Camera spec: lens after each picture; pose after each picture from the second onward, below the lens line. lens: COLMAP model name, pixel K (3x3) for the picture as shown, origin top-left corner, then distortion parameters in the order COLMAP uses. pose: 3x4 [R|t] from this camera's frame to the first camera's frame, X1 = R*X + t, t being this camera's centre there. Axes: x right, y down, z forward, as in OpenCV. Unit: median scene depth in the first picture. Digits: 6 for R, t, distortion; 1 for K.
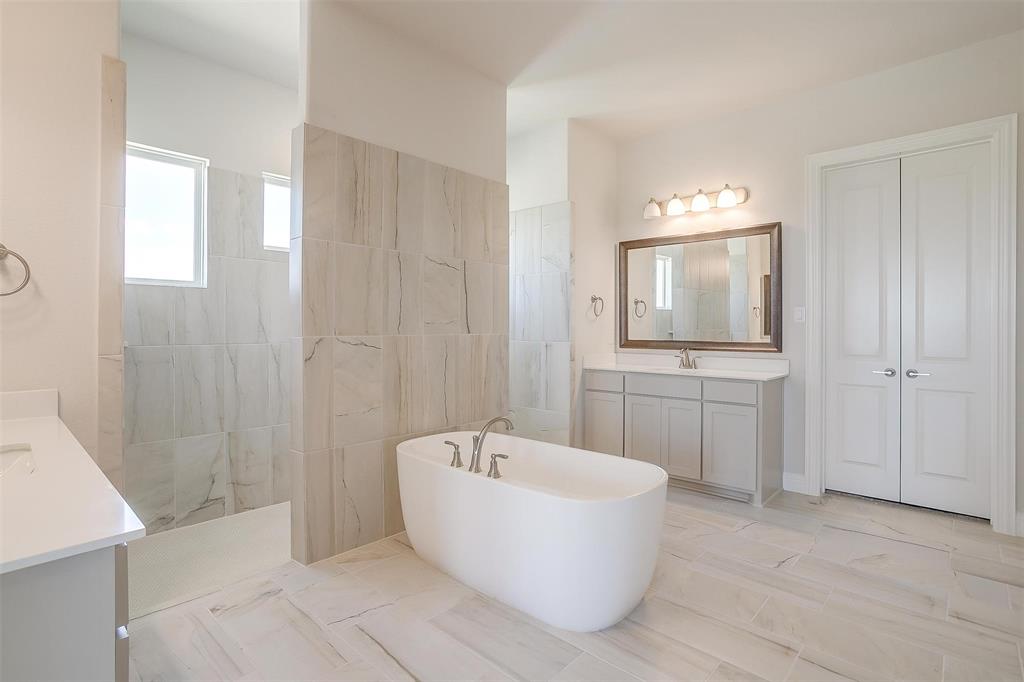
lens RADIAL K [[507.7, 0, 502.0], [0, 507.7, 327.9], [0, 0, 1]] dist [-0.038660, 0.020765]
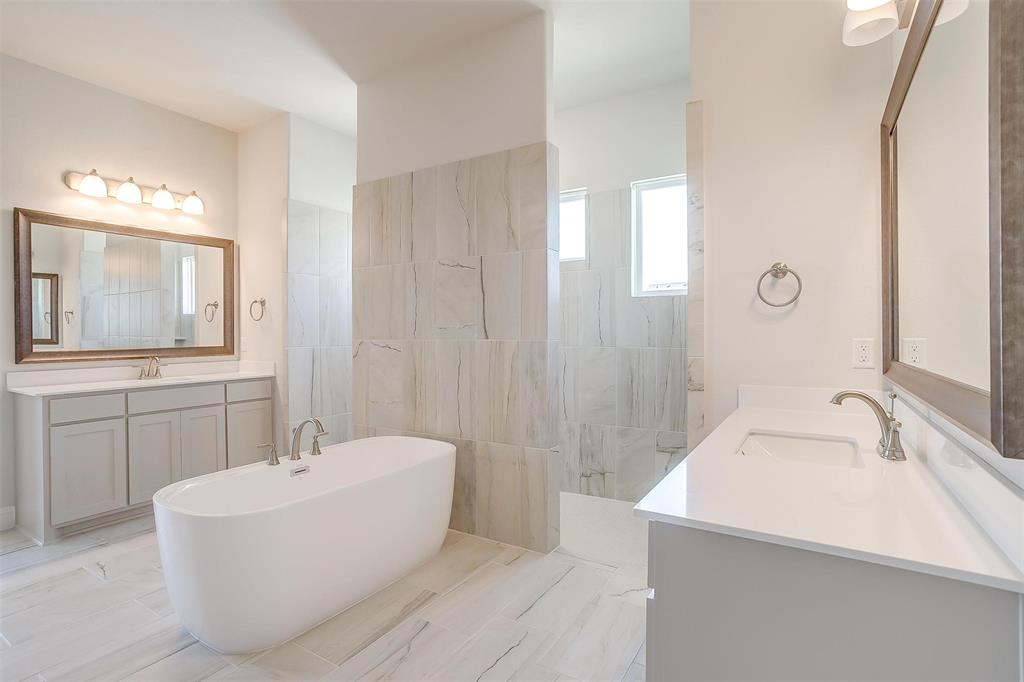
lens RADIAL K [[507.7, 0, 496.5], [0, 507.7, 335.5], [0, 0, 1]] dist [-0.038660, 0.020765]
pose [[0.173482, 0.001636, -0.984836, 0.806540], [0.004256, 0.999988, 0.002411, 0.002931], [0.984828, -0.004610, 0.173473, 0.880148]]
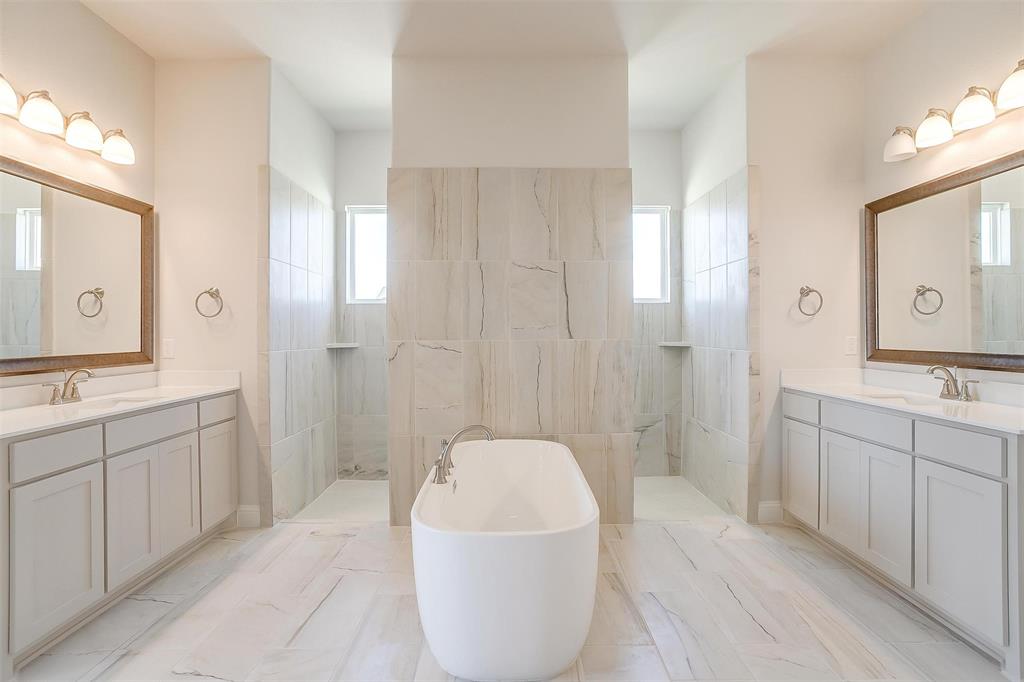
lens RADIAL K [[507.7, 0, 516.3], [0, 507.7, 331.7], [0, 0, 1]] dist [-0.038660, 0.020765]
pose [[0.684077, -0.006847, -0.729378, 0.558622], [0.005381, 0.999976, -0.004340, 0.001476], [0.729390, -0.000955, 0.684098, 0.290474]]
